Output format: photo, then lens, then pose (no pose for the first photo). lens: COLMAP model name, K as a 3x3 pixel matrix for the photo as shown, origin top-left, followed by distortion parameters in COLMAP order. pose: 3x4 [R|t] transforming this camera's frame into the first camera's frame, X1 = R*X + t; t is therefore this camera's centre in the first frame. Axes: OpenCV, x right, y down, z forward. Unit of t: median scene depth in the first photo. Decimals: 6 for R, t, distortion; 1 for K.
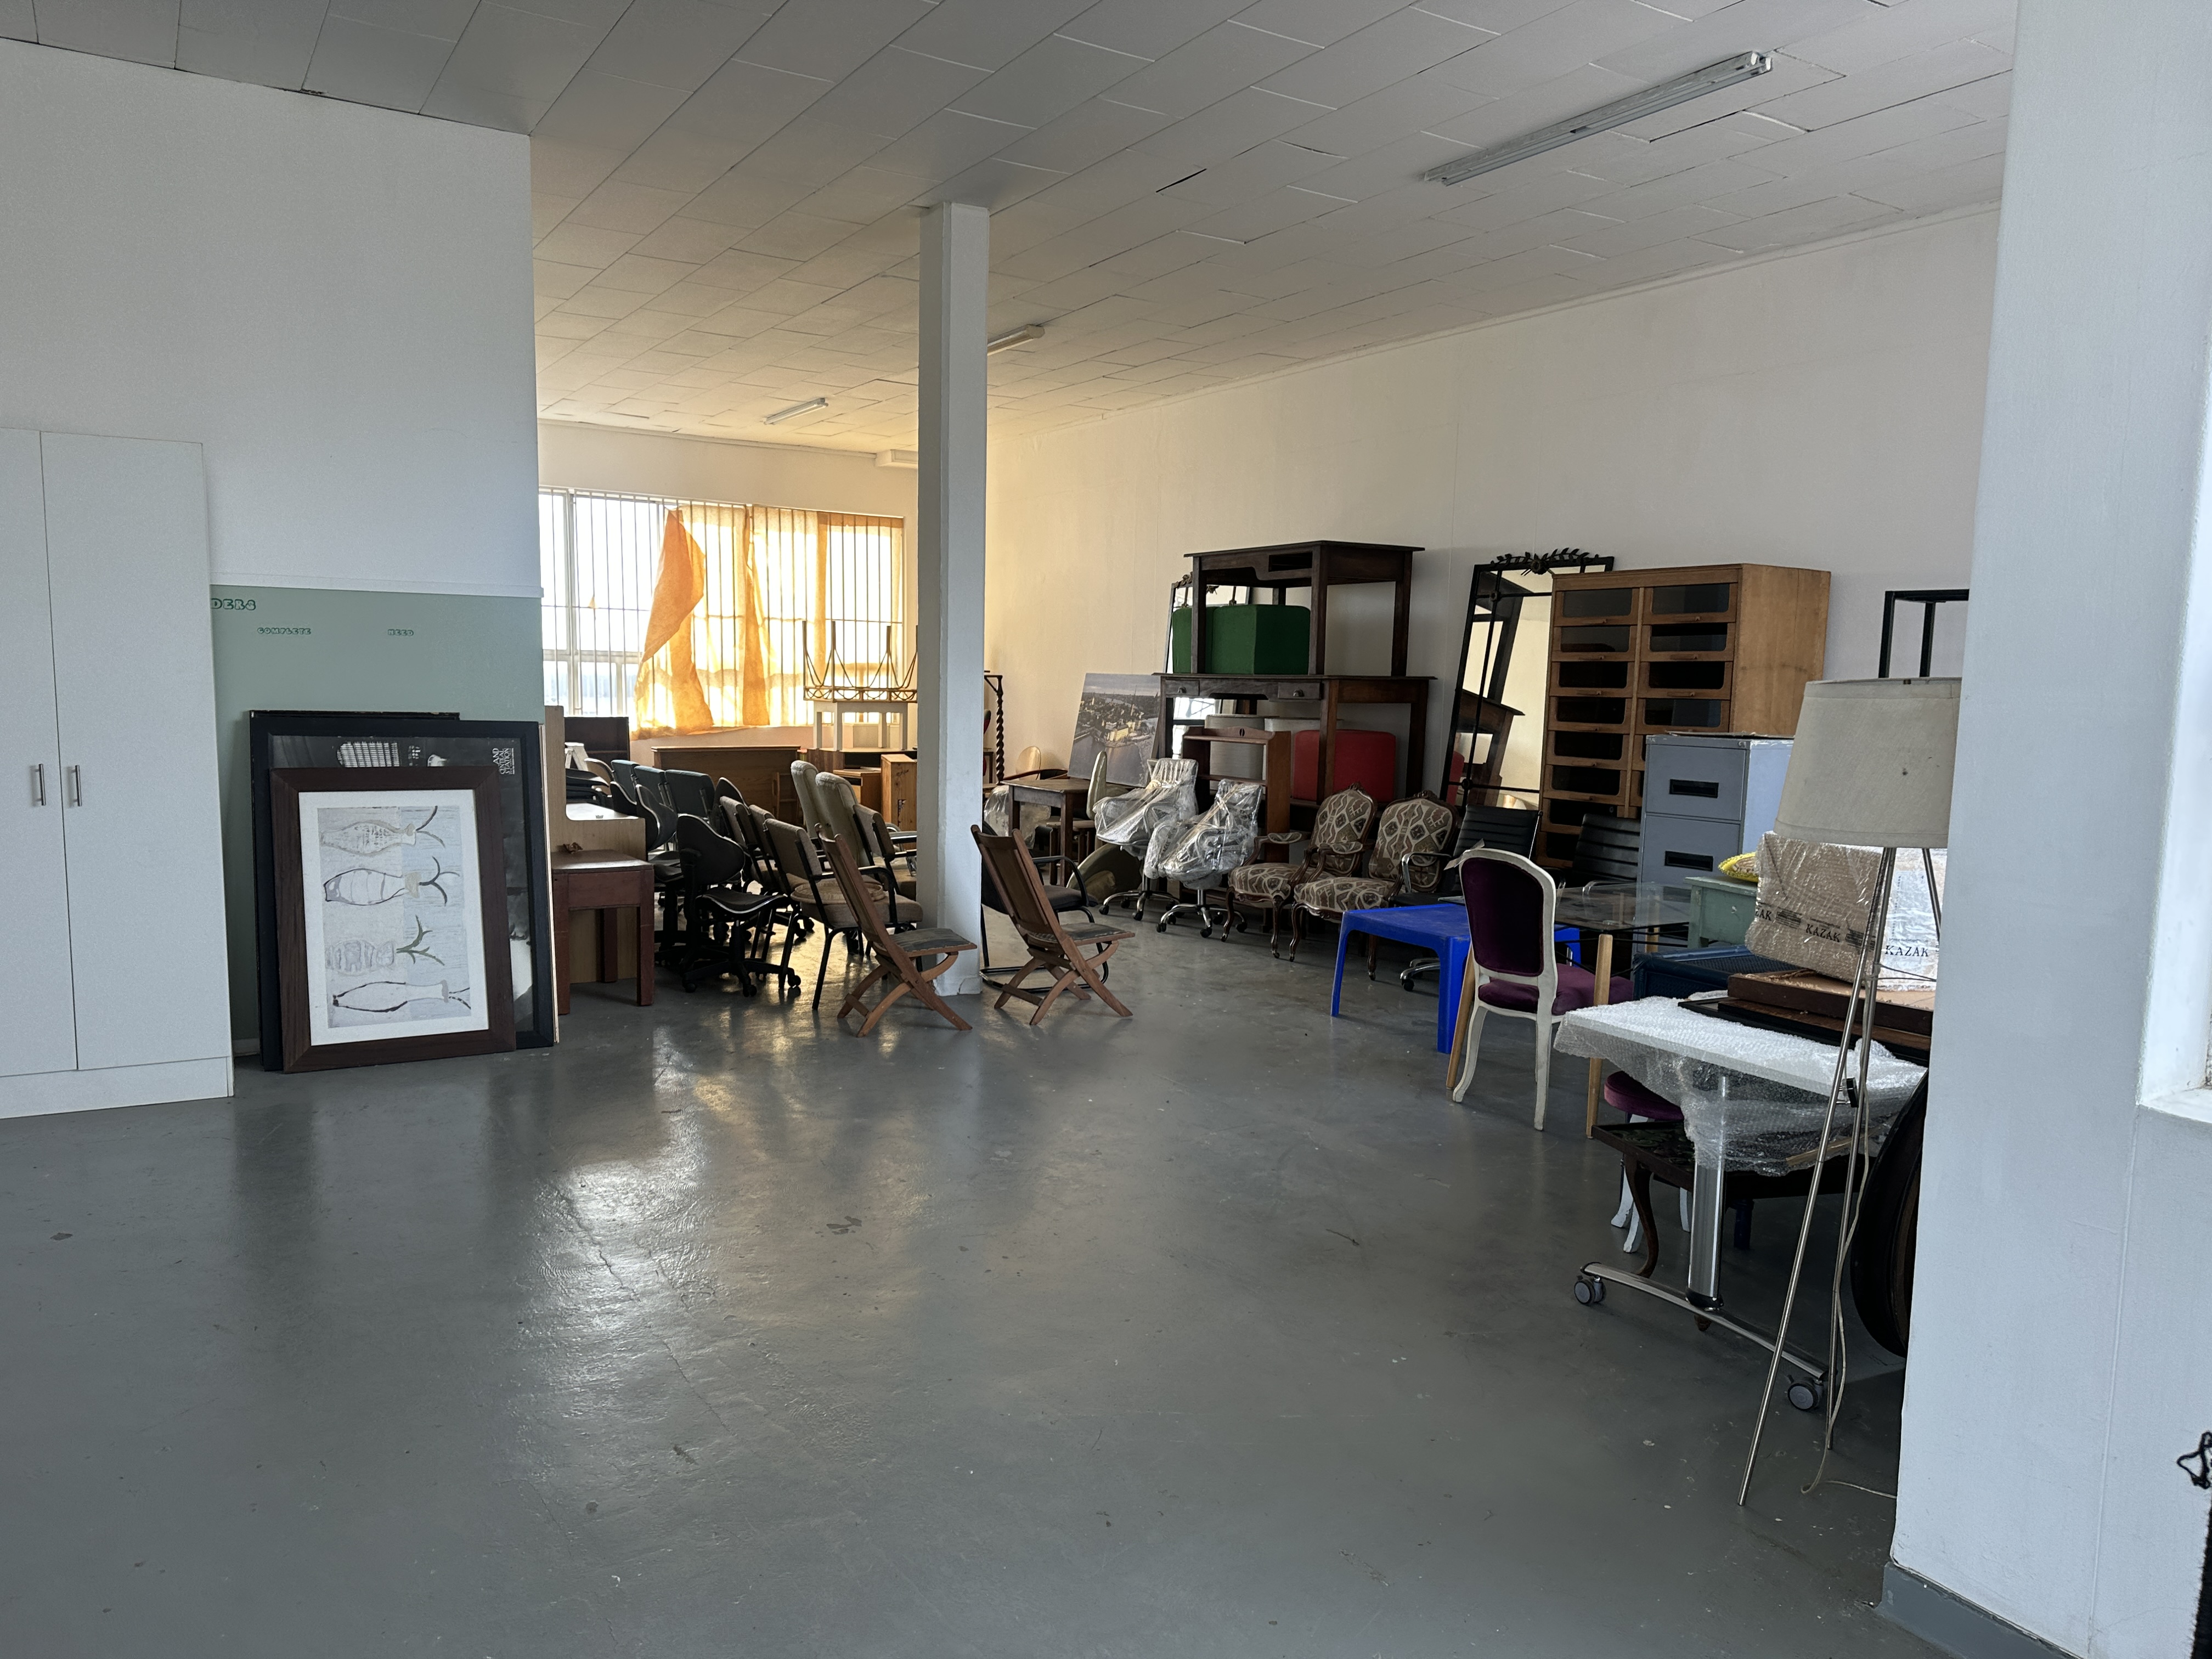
lens RADIAL K [[1533.4, 0, 1106.0], [0, 1533.4, 829.5], [0, 0, 1]] dist [0.006432, 0.001354]
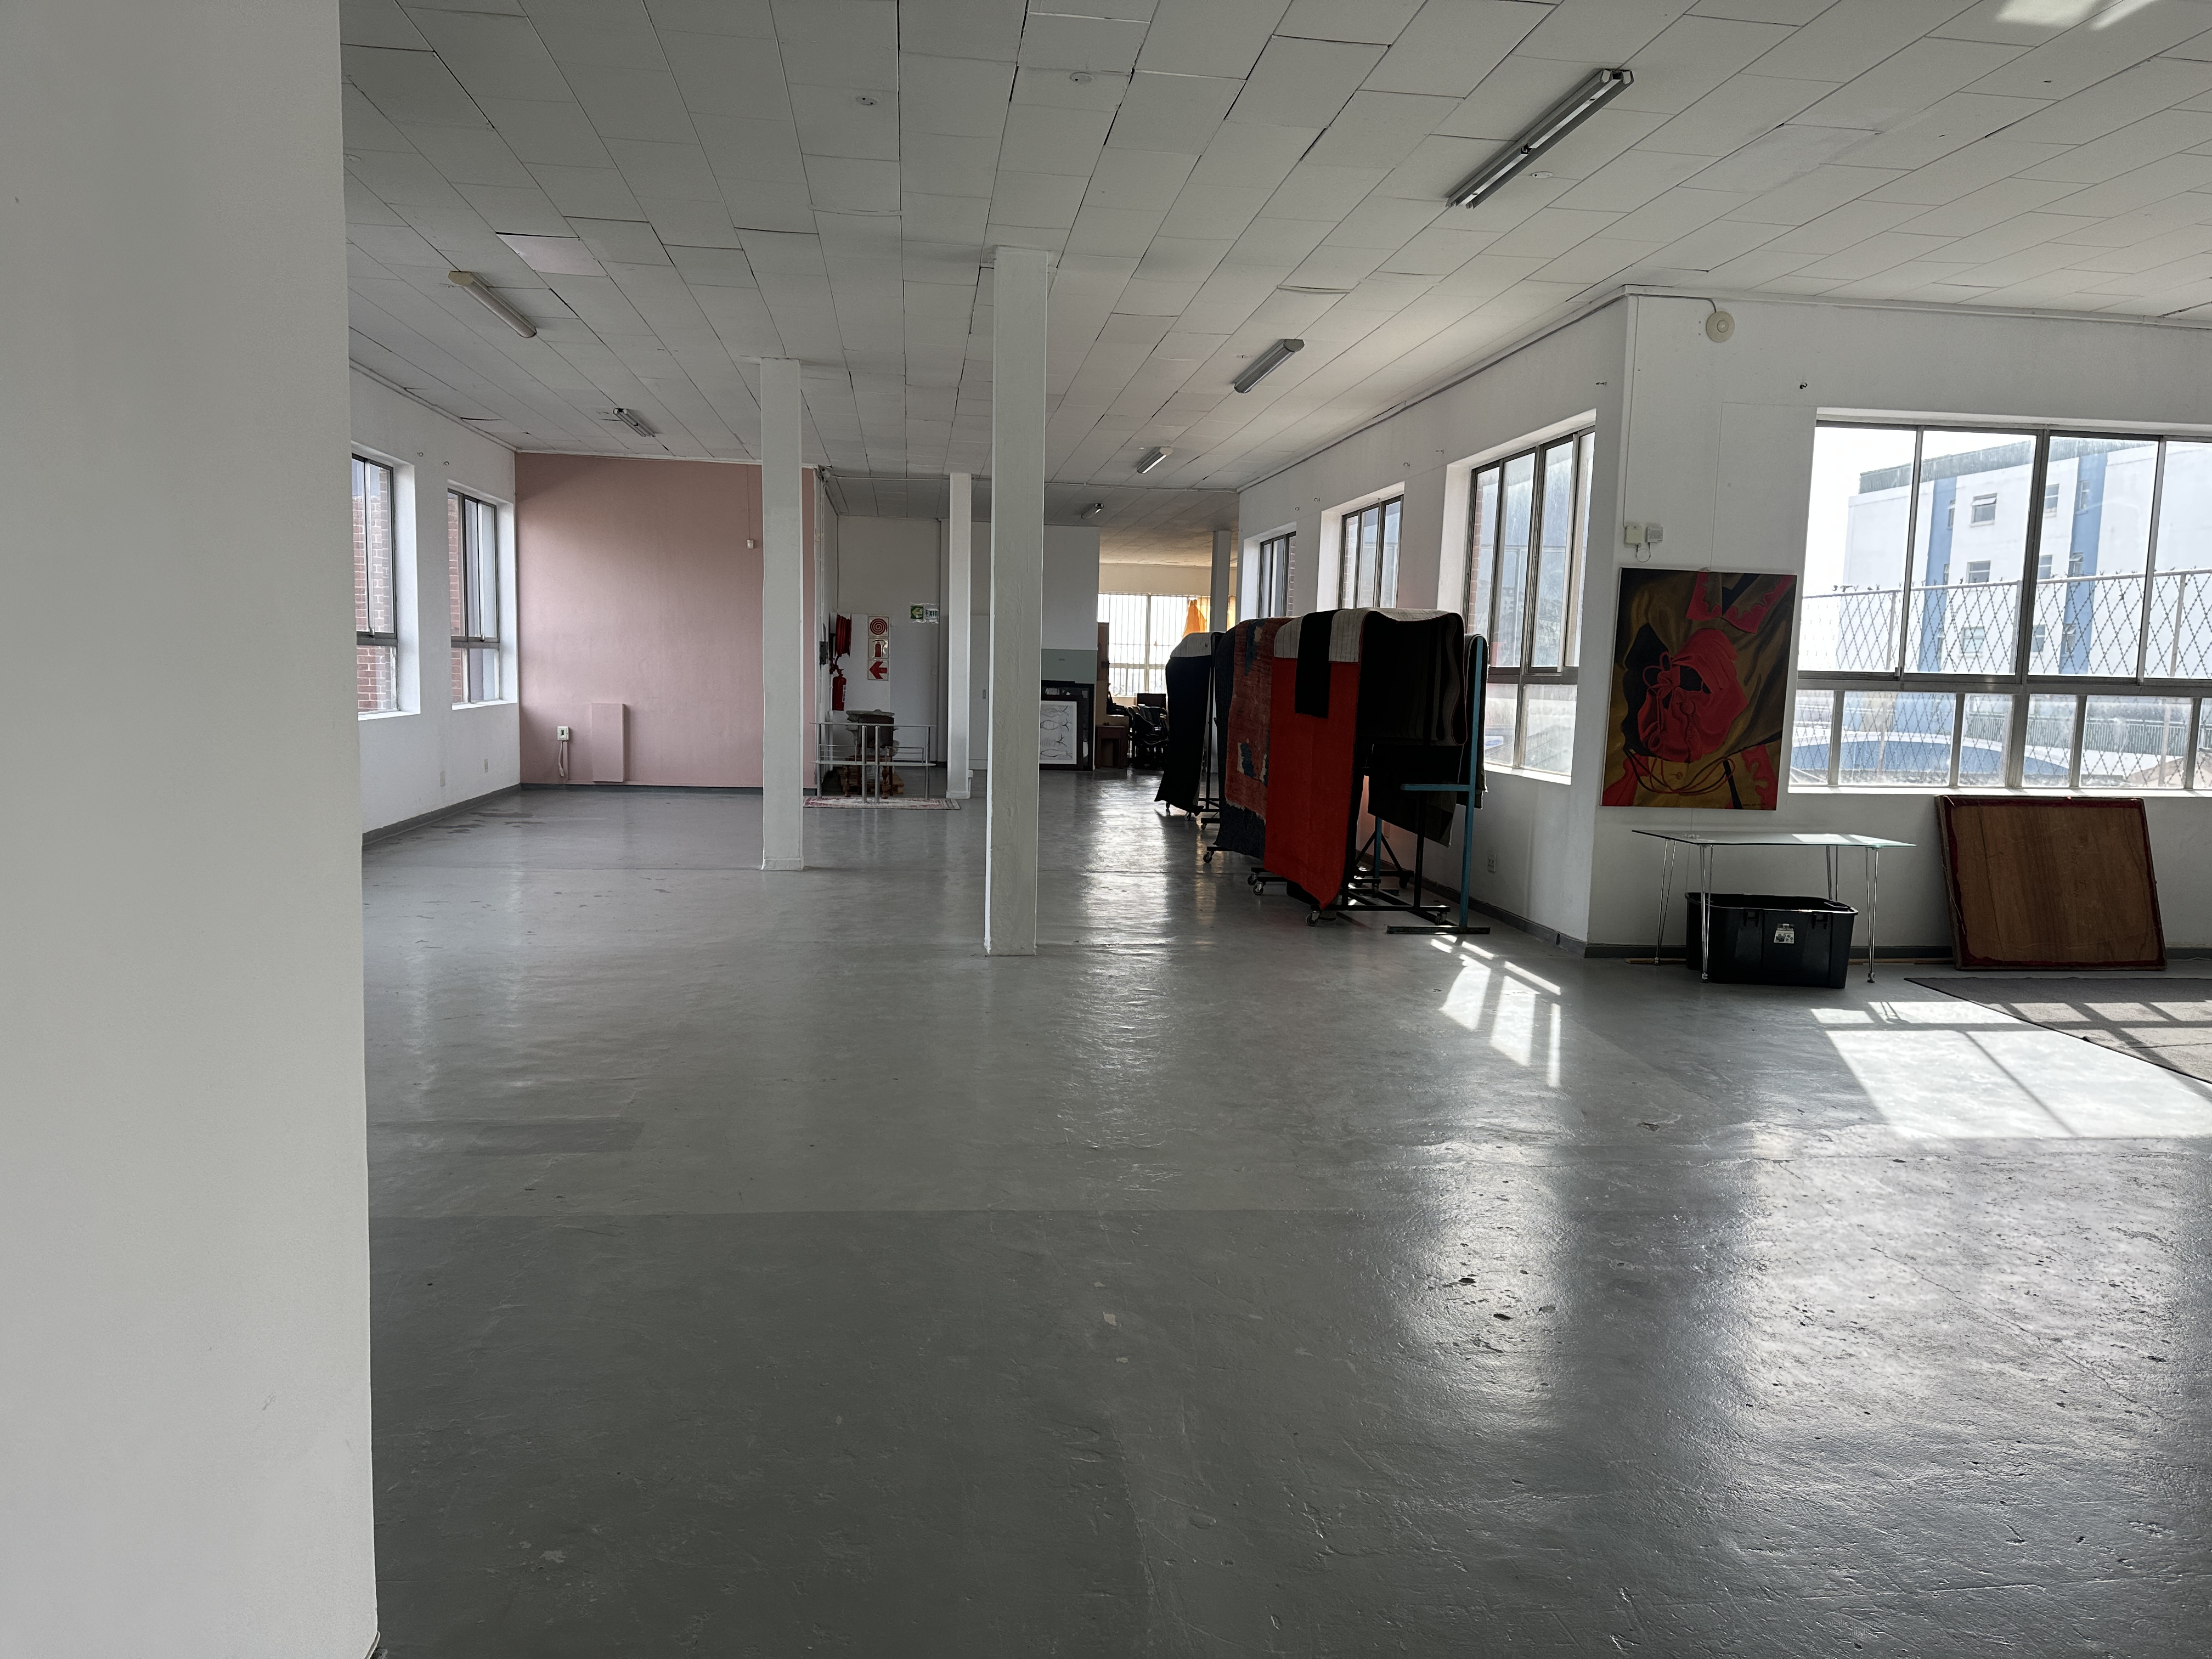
lens RADIAL K [[1533.4, 0, 1106.0], [0, 1533.4, 829.5], [0, 0, 1]] dist [0.006432, 0.001354]
pose [[0.907592, 0.051428, -0.416692, 1.231444], [-0.055512, 0.998455, 0.002319, 0.273744], [0.416167, 0.021027, 0.909045, -2.372309]]
